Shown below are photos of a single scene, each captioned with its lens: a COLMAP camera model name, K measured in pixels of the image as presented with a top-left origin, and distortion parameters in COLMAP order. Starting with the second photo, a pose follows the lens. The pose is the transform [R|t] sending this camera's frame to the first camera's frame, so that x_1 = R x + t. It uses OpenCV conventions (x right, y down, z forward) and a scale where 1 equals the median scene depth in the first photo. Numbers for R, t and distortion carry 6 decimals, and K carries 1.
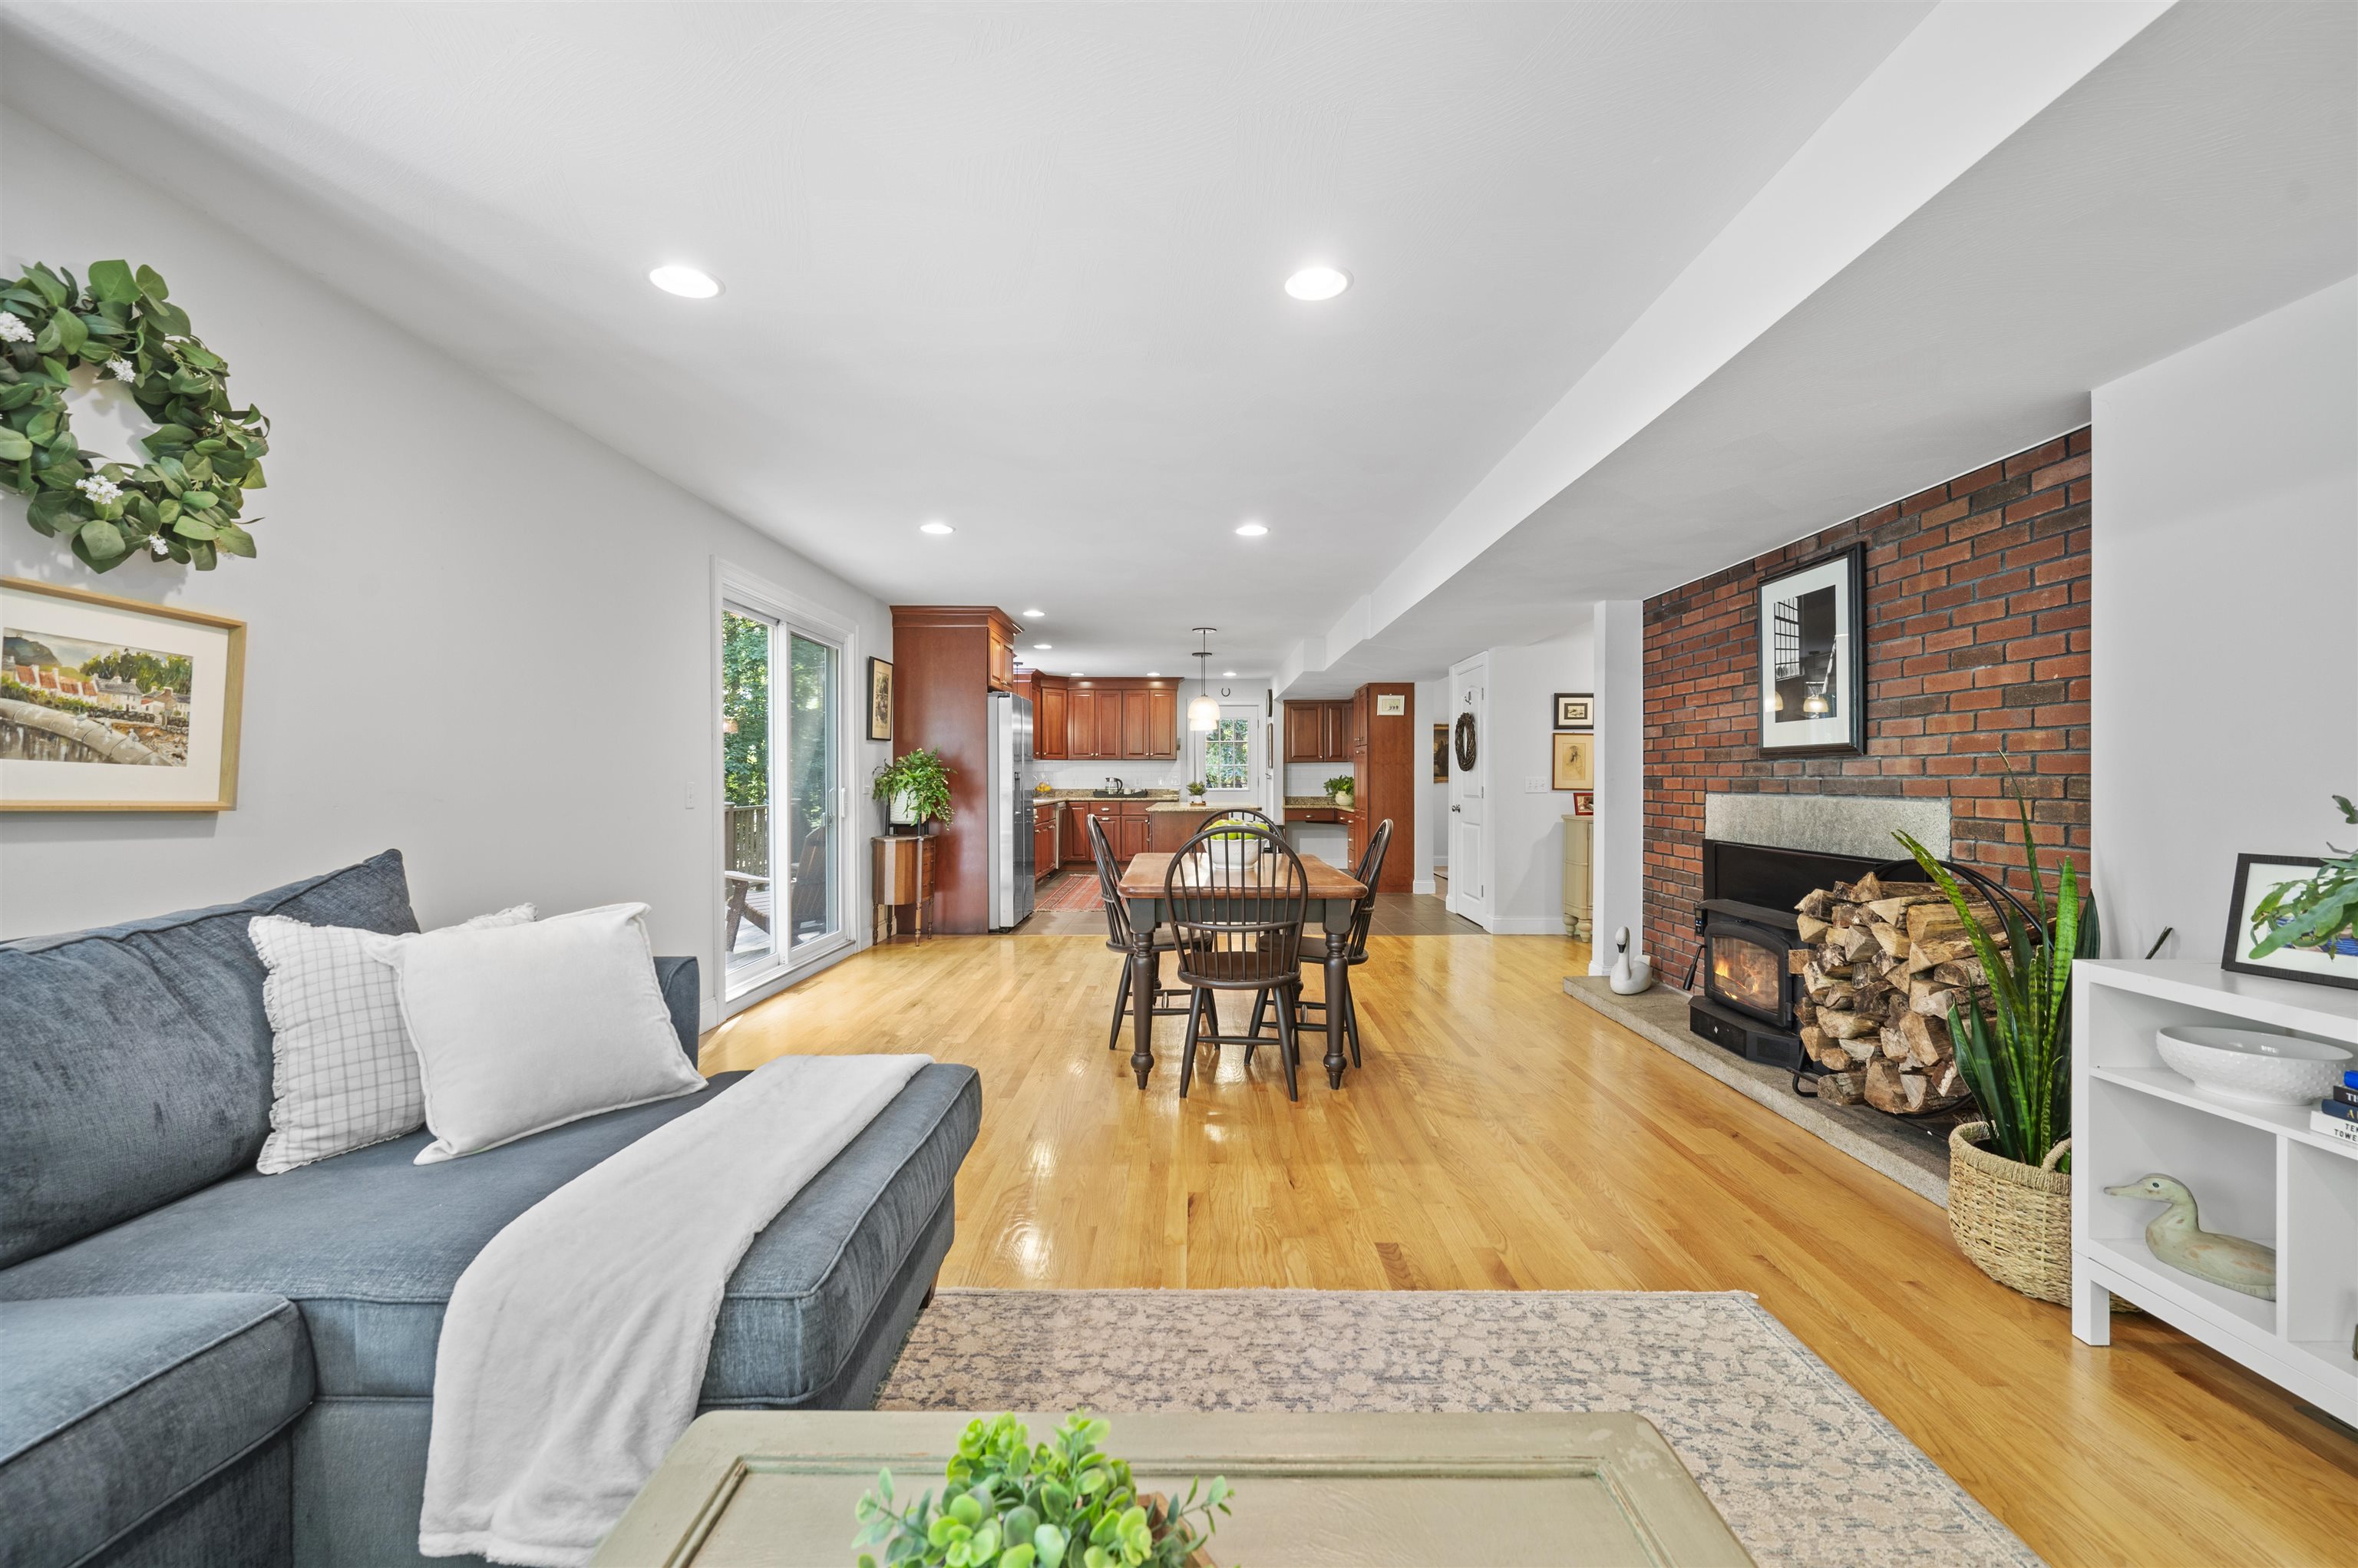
lens RADIAL K [[998.9, 0, 1184.1], [0, 998.9, 790.2], [0, 0, 1]] dist [-0.012090, -0.000109]
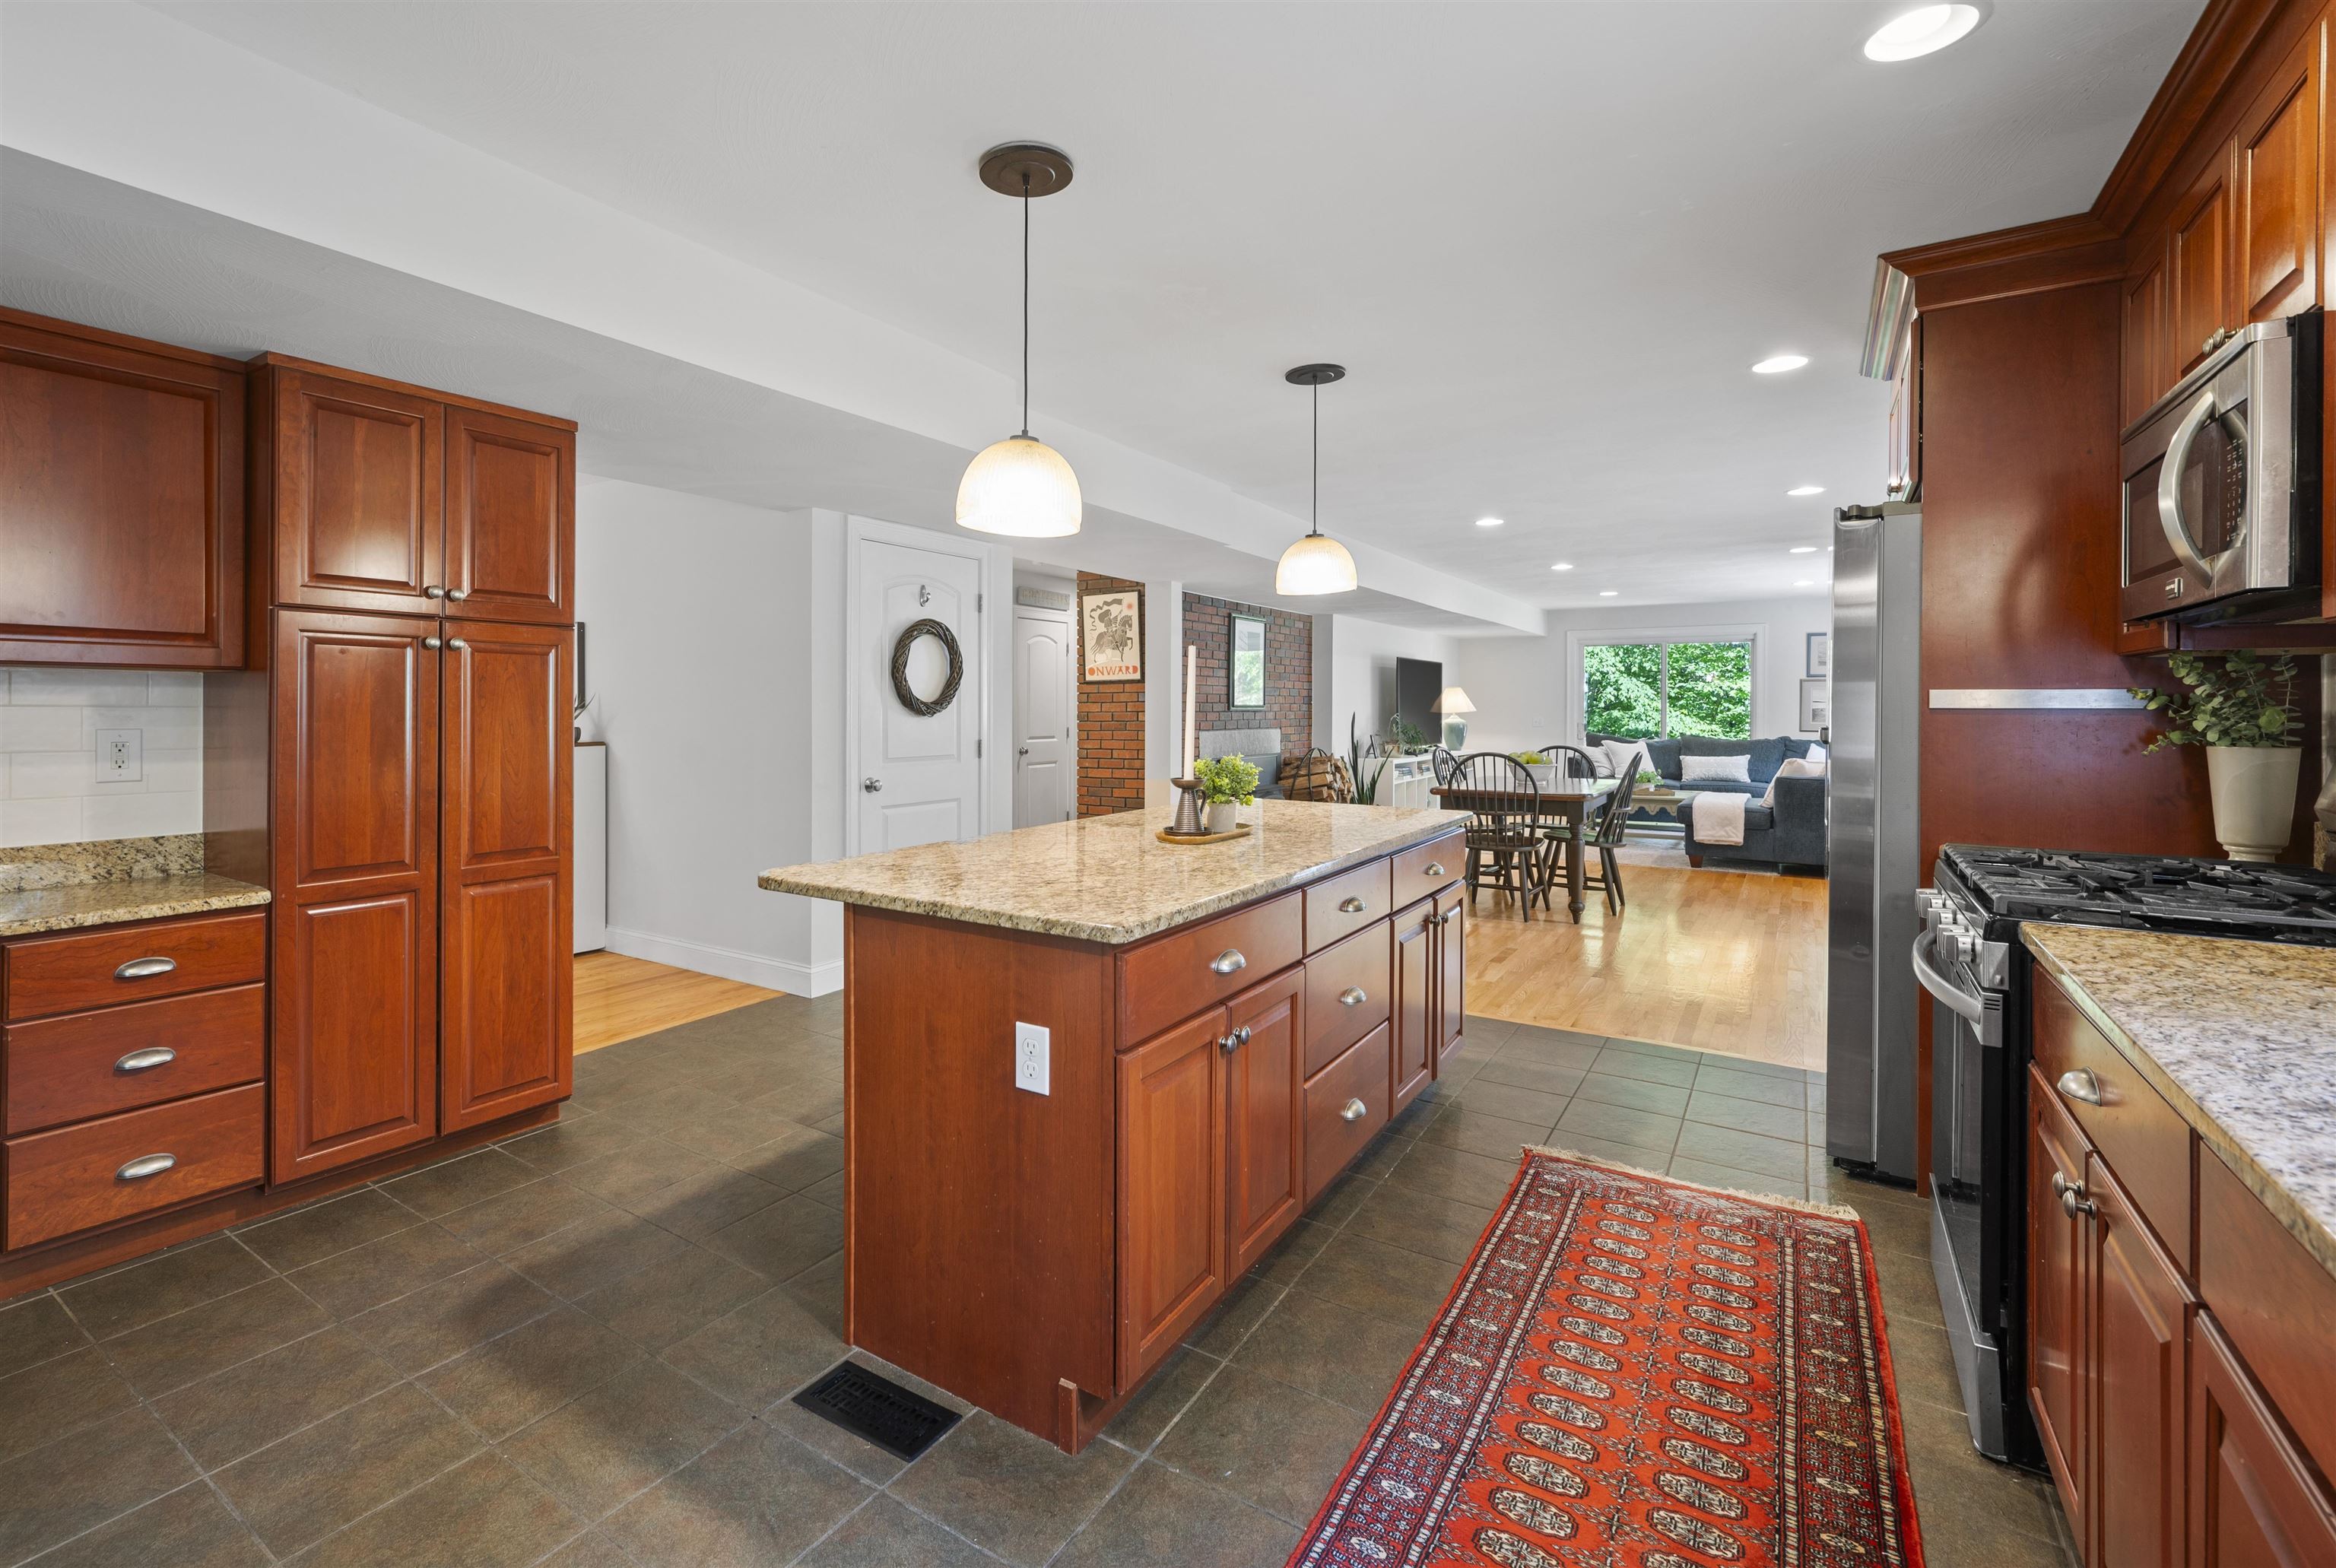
lens RADIAL K [[1051.4, 0, 1082.2], [0, 1051.4, 706.3], [0, 0, 1]] dist [0.000945, 0.000126]
pose [[-0.831075, -0.000423, 0.556160, -0.475323], [0.004790, 0.999957, 0.007918, -0.097316], [-0.556139, 0.009245, -0.831038, 4.764502]]
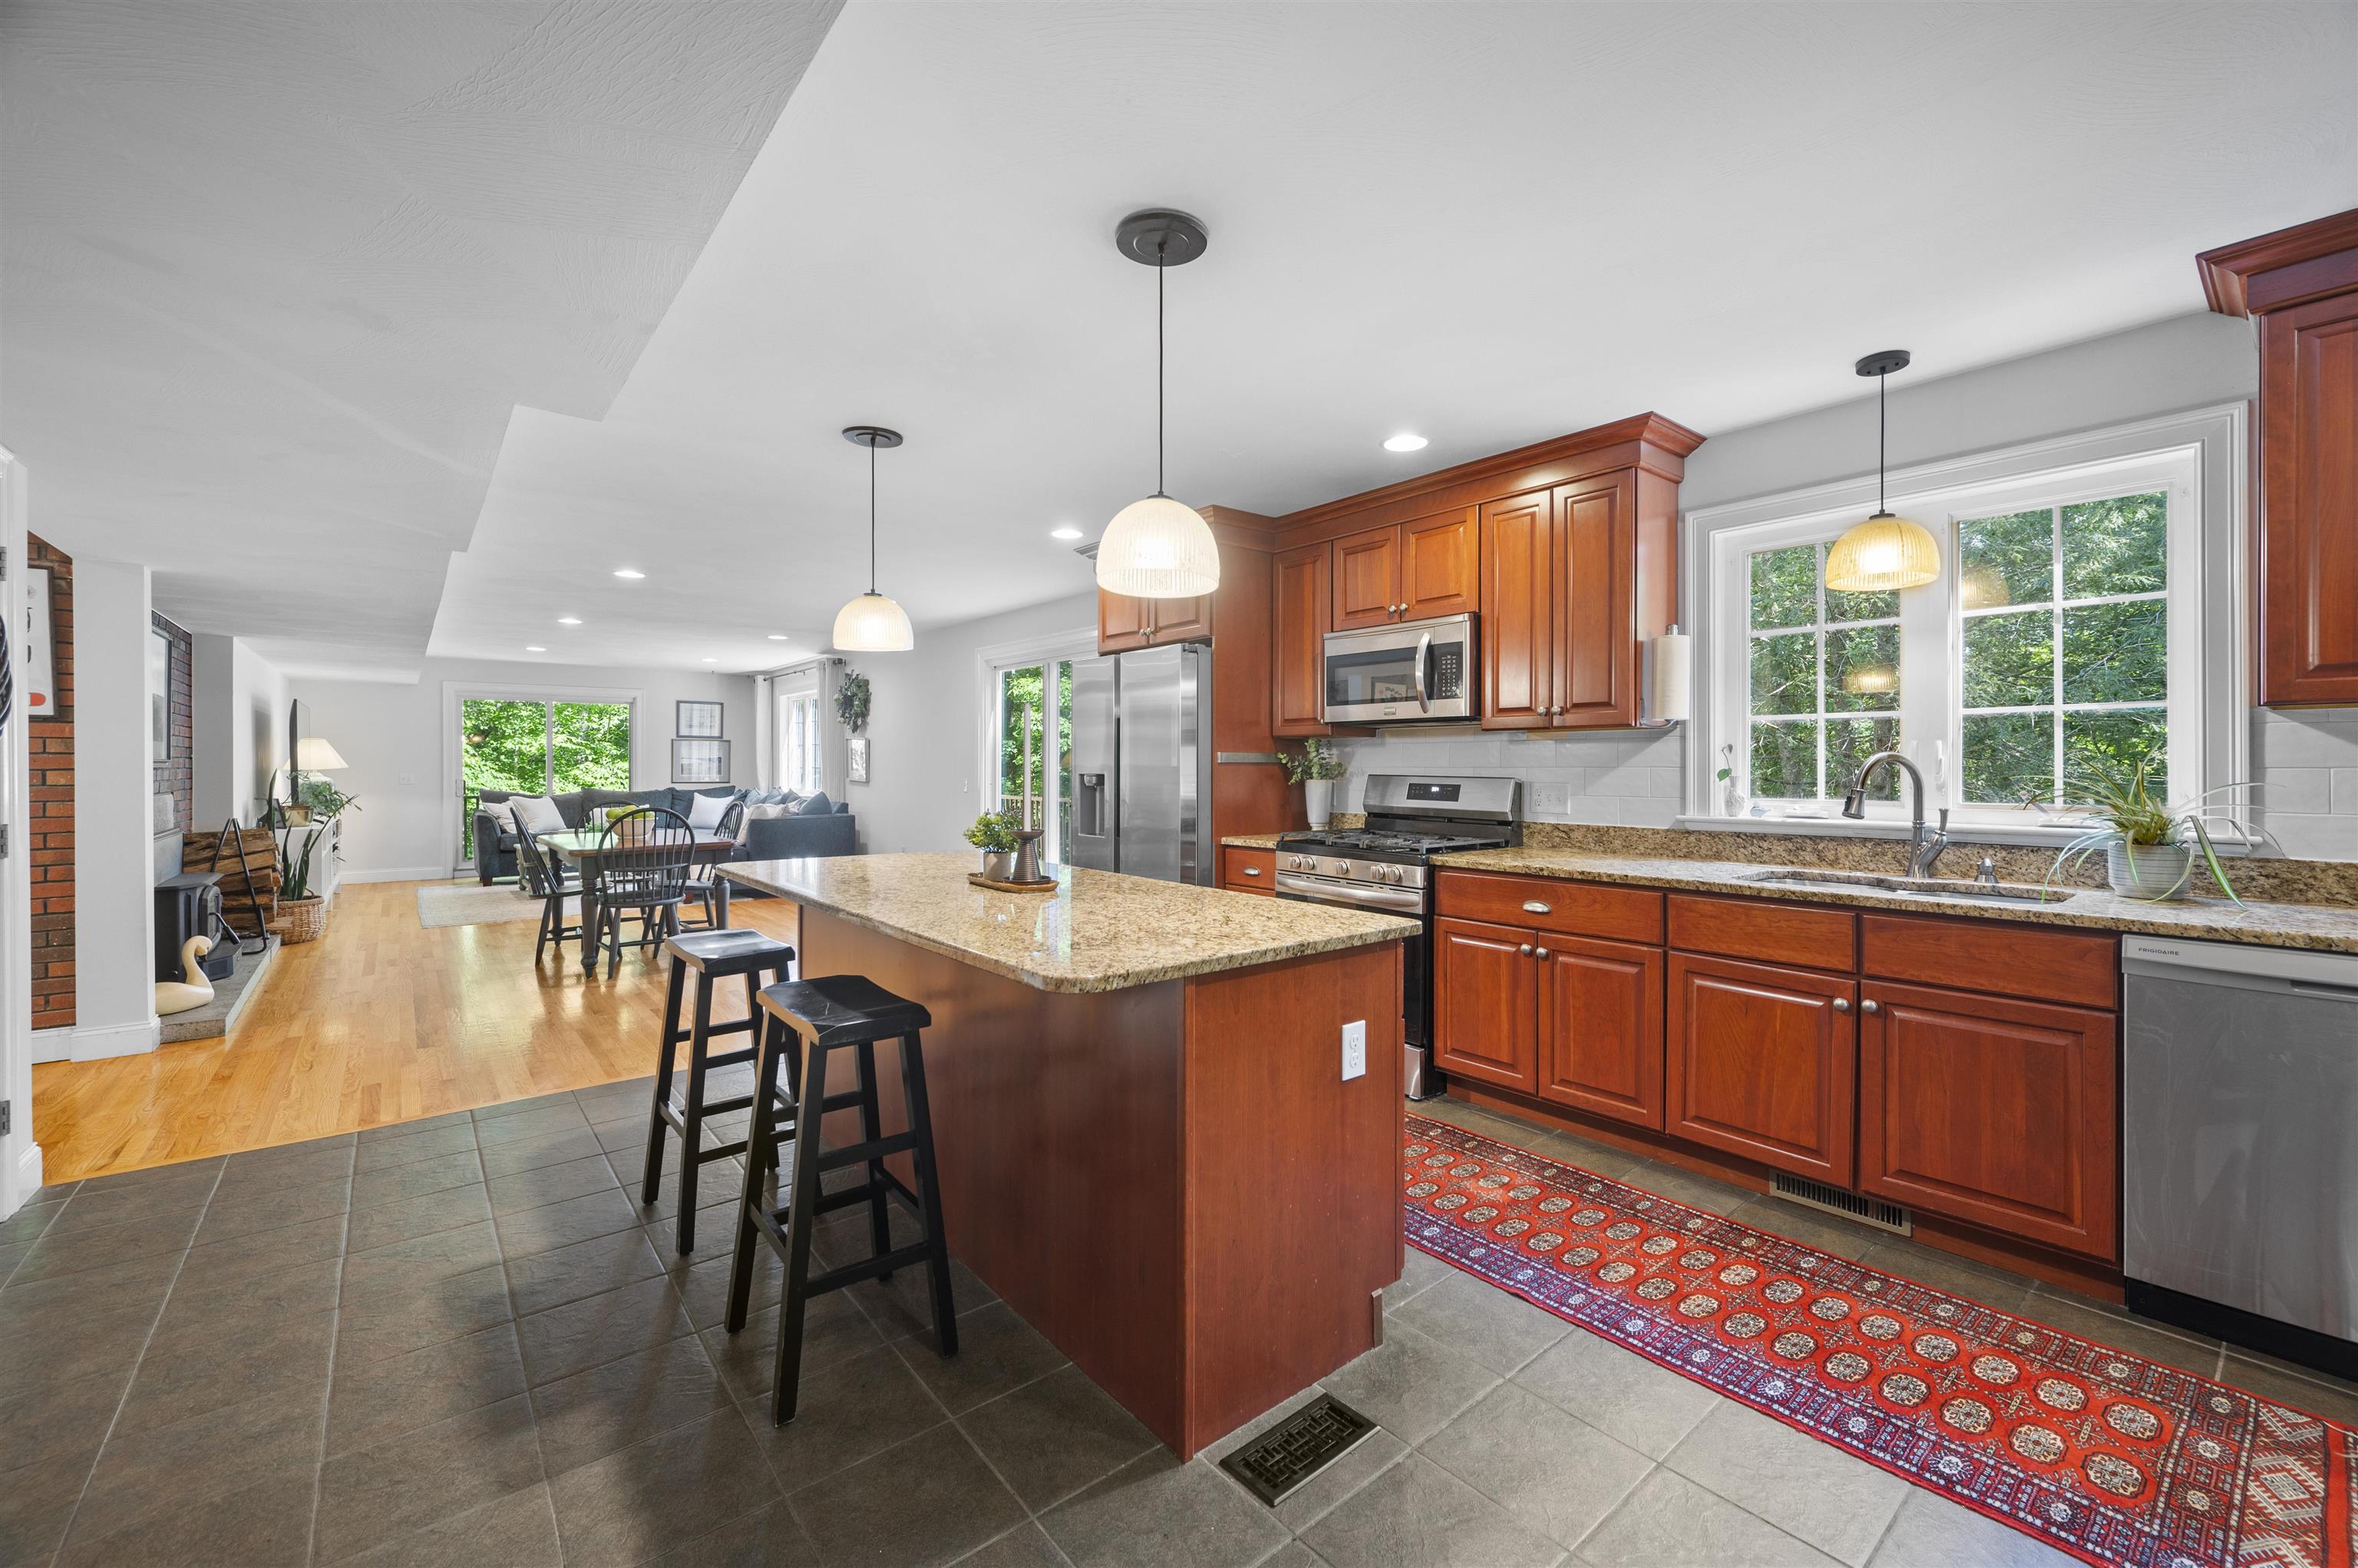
lens RADIAL K [[951.4, 0, 1195.3], [0, 951.4, 766.7], [0, 0, 1]] dist [-0.006223, -0.000067]
pose [[-0.759697, 0.002125, -0.650274, 0.597968], [-0.006731, 0.999915, 0.011132, -0.093917], [0.650243, 0.012834, -0.759618, 4.694457]]
